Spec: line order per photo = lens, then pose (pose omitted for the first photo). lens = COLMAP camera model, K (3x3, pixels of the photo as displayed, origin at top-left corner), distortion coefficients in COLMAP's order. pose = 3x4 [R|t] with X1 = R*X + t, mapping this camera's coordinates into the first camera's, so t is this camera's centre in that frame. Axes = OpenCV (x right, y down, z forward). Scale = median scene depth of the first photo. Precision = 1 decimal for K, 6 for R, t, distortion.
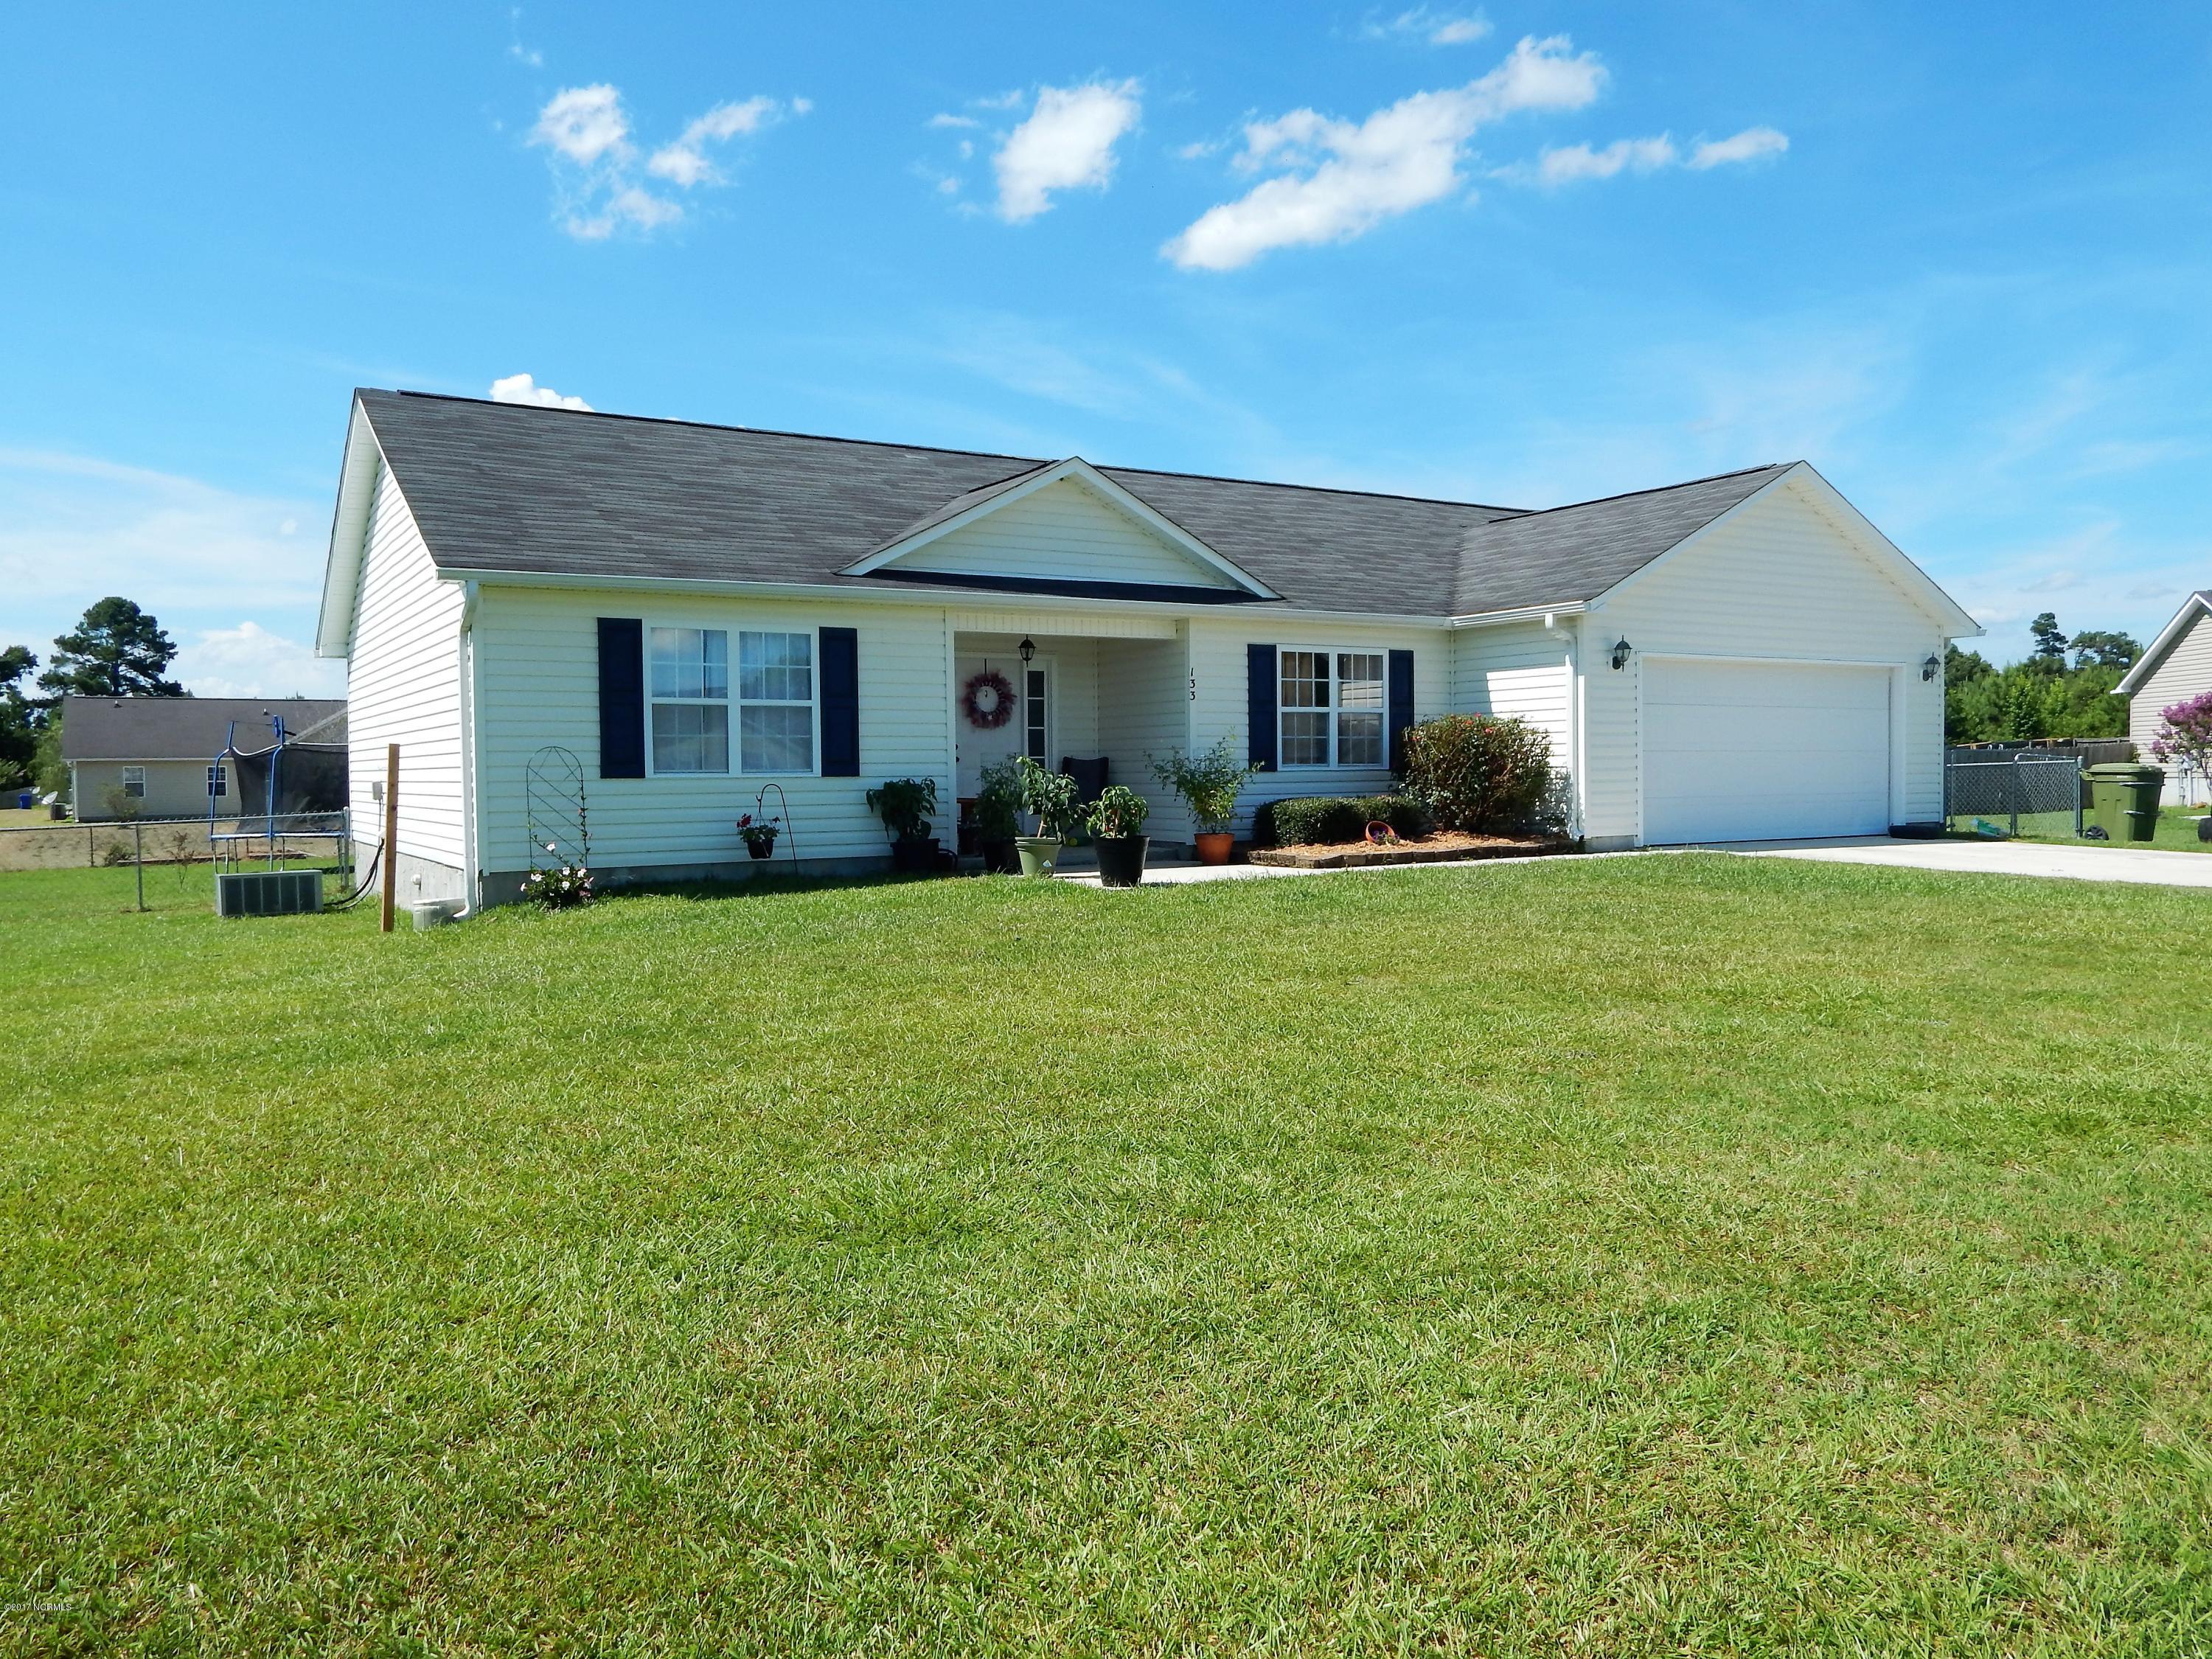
lens RADIAL K [[1633.3, 0, 1112.9], [0, 1633.3, 817.4], [0, 0, 1]] dist [0.001554, 0.000681]
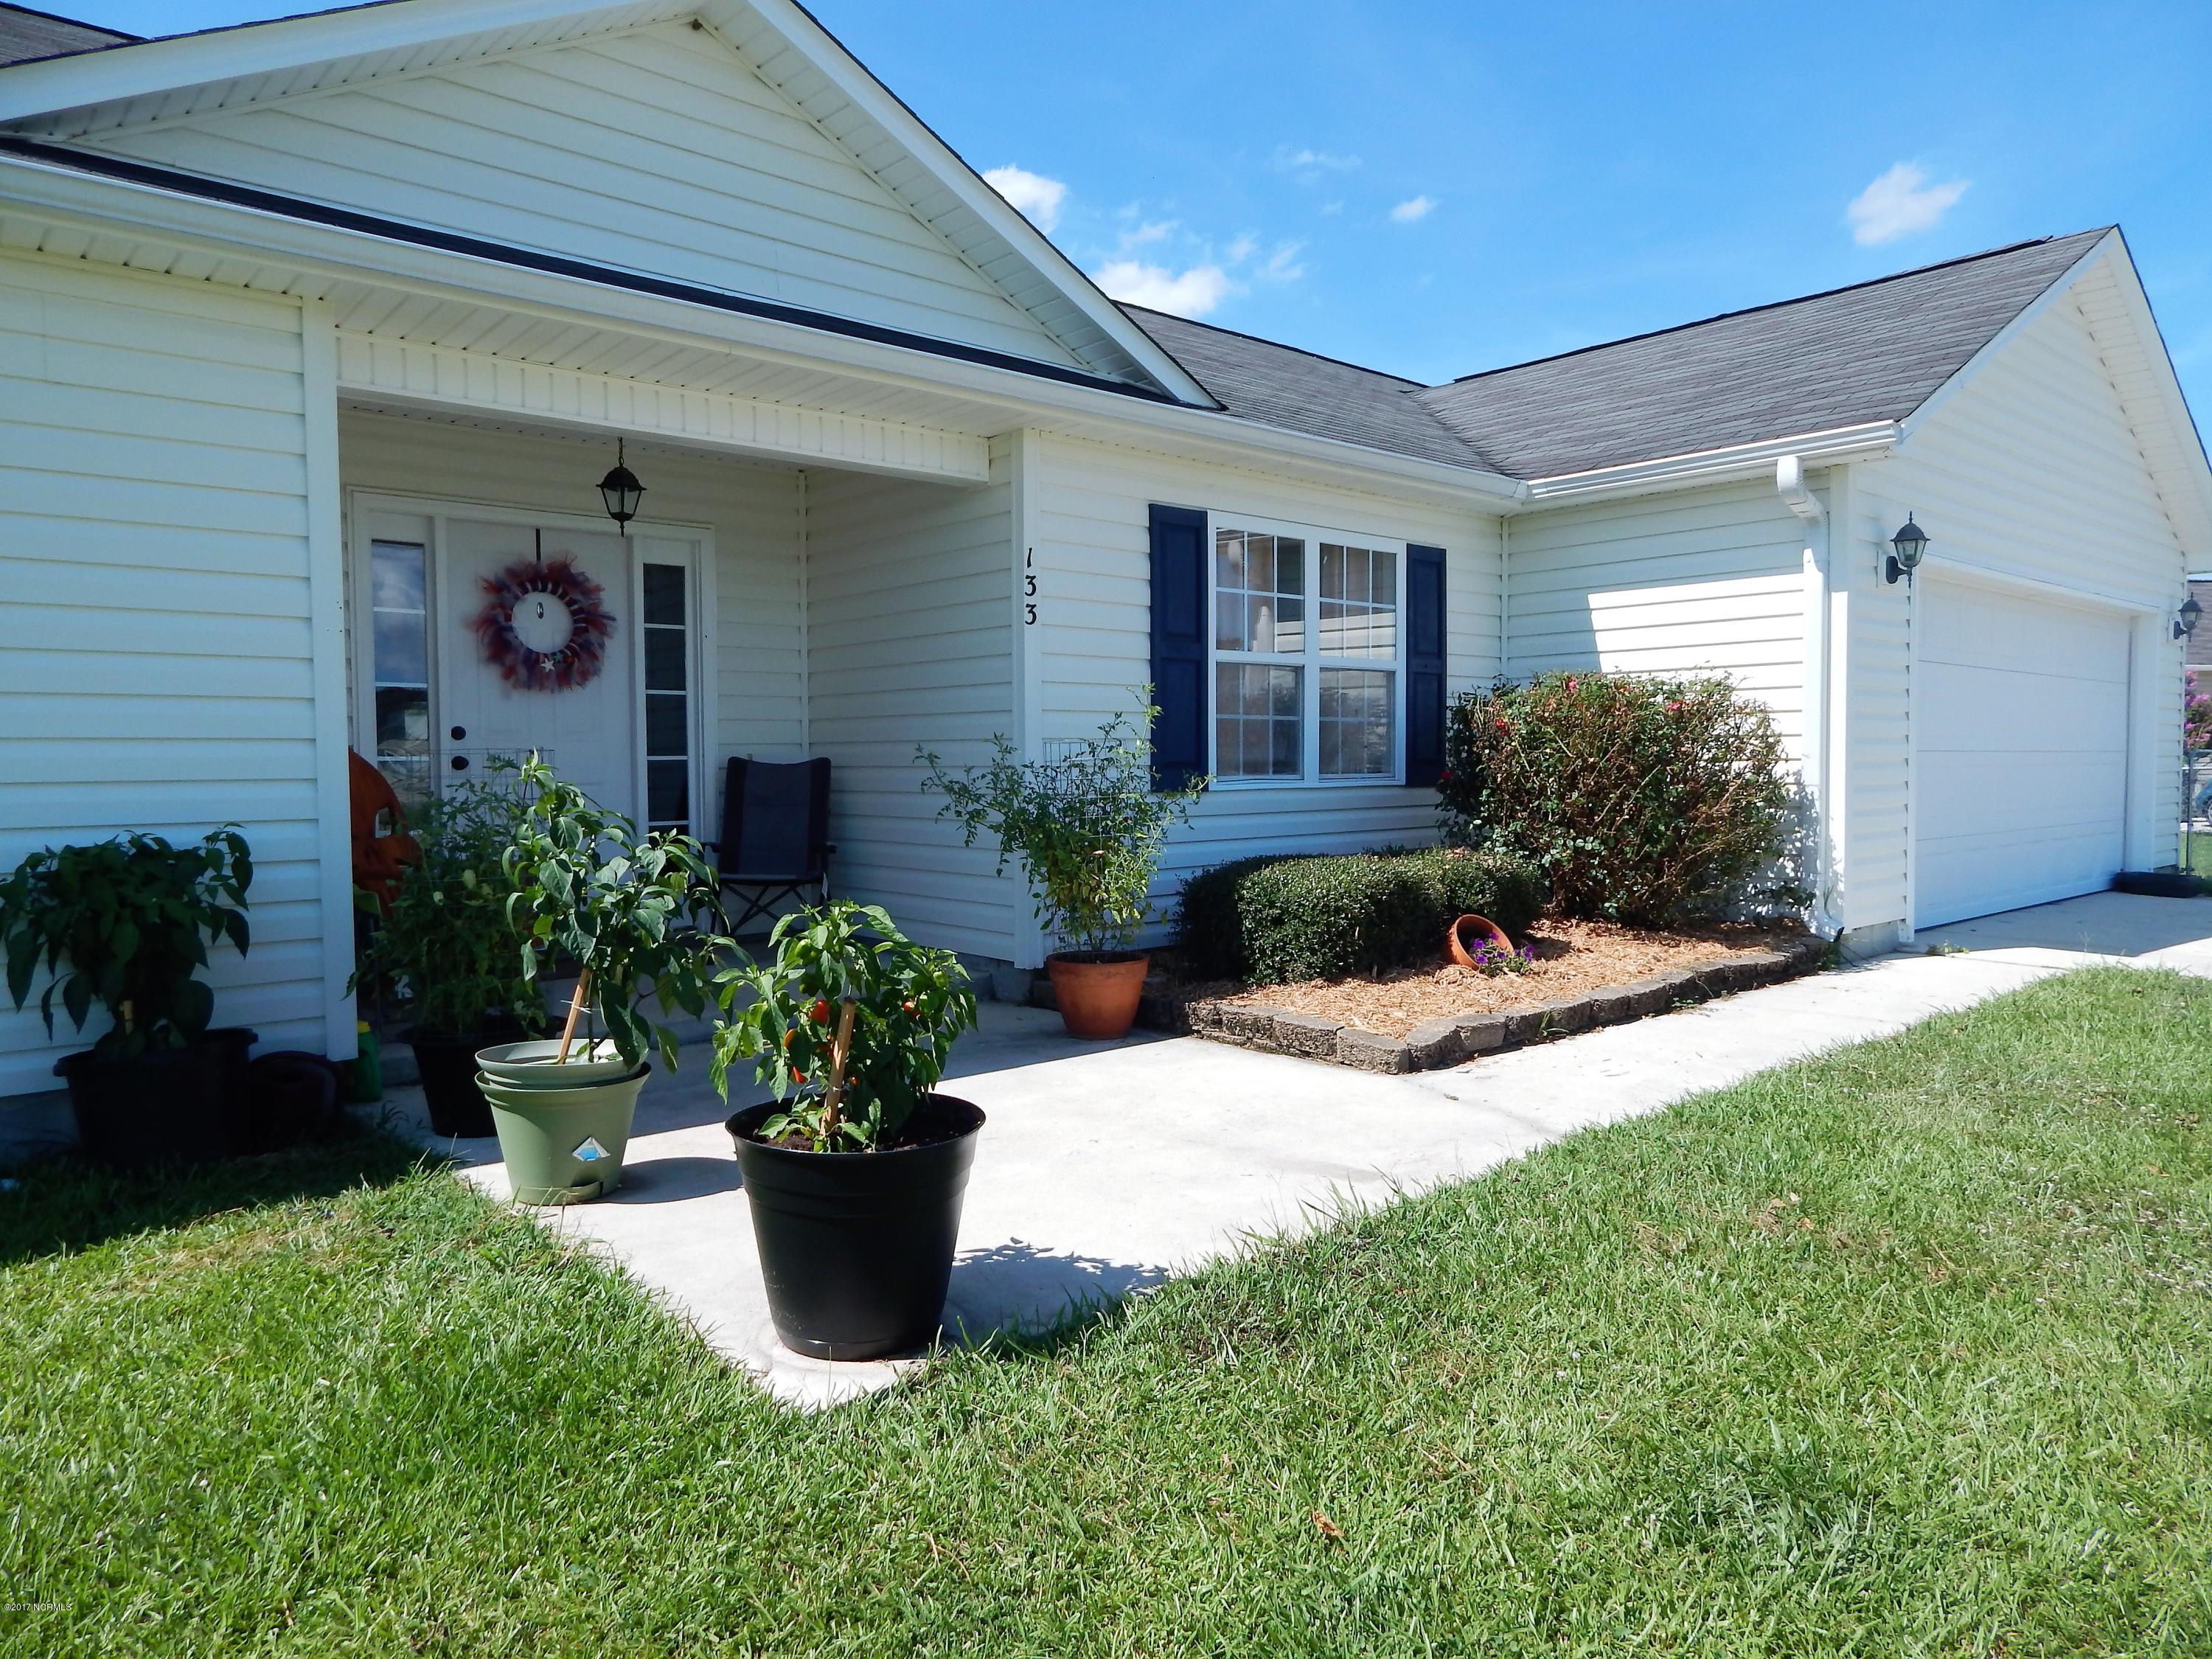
lens RADIAL K [[1489.1, 0, 1138.5], [0, 1489.1, 840.5], [0, 0, 1]] dist [0.006375, -0.009126]
pose [[0.982228, -0.006510, 0.187580, 0.003663], [0.001477, 0.999635, 0.026960, -0.026199], [-0.187687, -0.026204, 0.981879, 0.603847]]
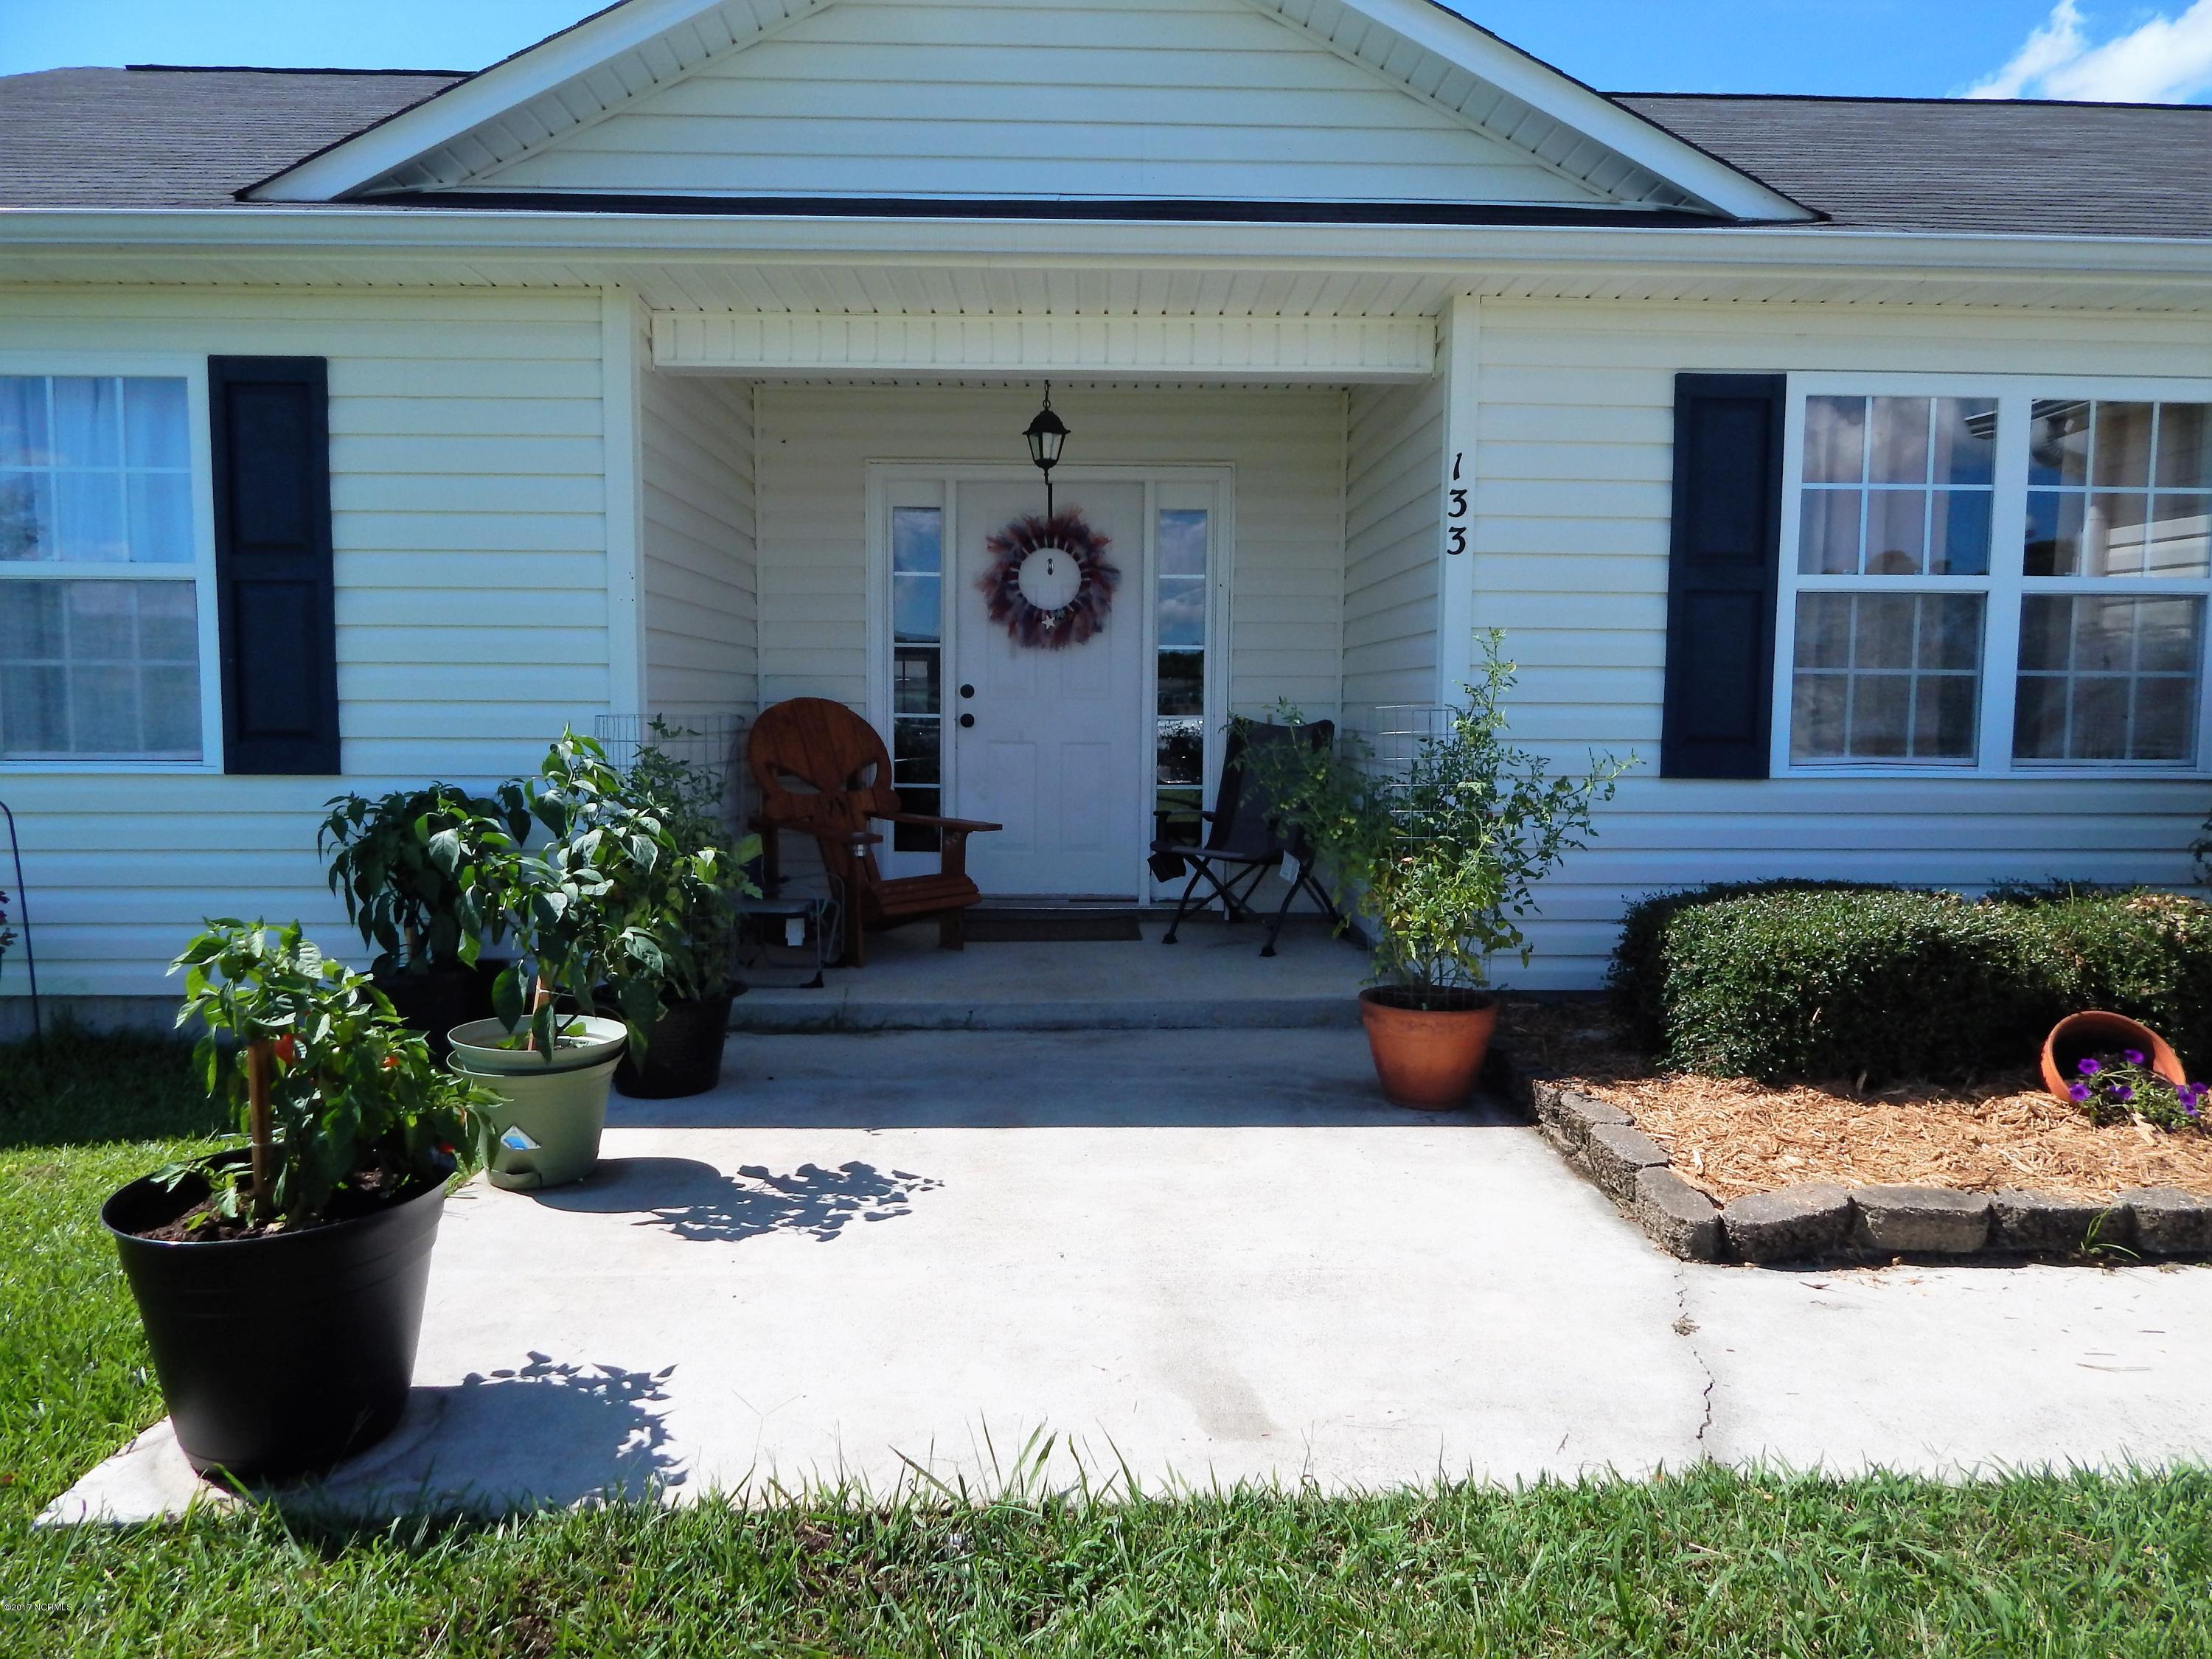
lens RADIAL K [[1489.1, 0, 1082.7], [0, 1489.1, 823.9], [0, 0, 1]] dist [0.006375, -0.009126]
pose [[0.865287, 0.054822, -0.498271, 0.131629], [-0.028399, 0.997766, 0.060462, -0.033630], [0.500472, -0.038167, 0.864911, 0.690503]]
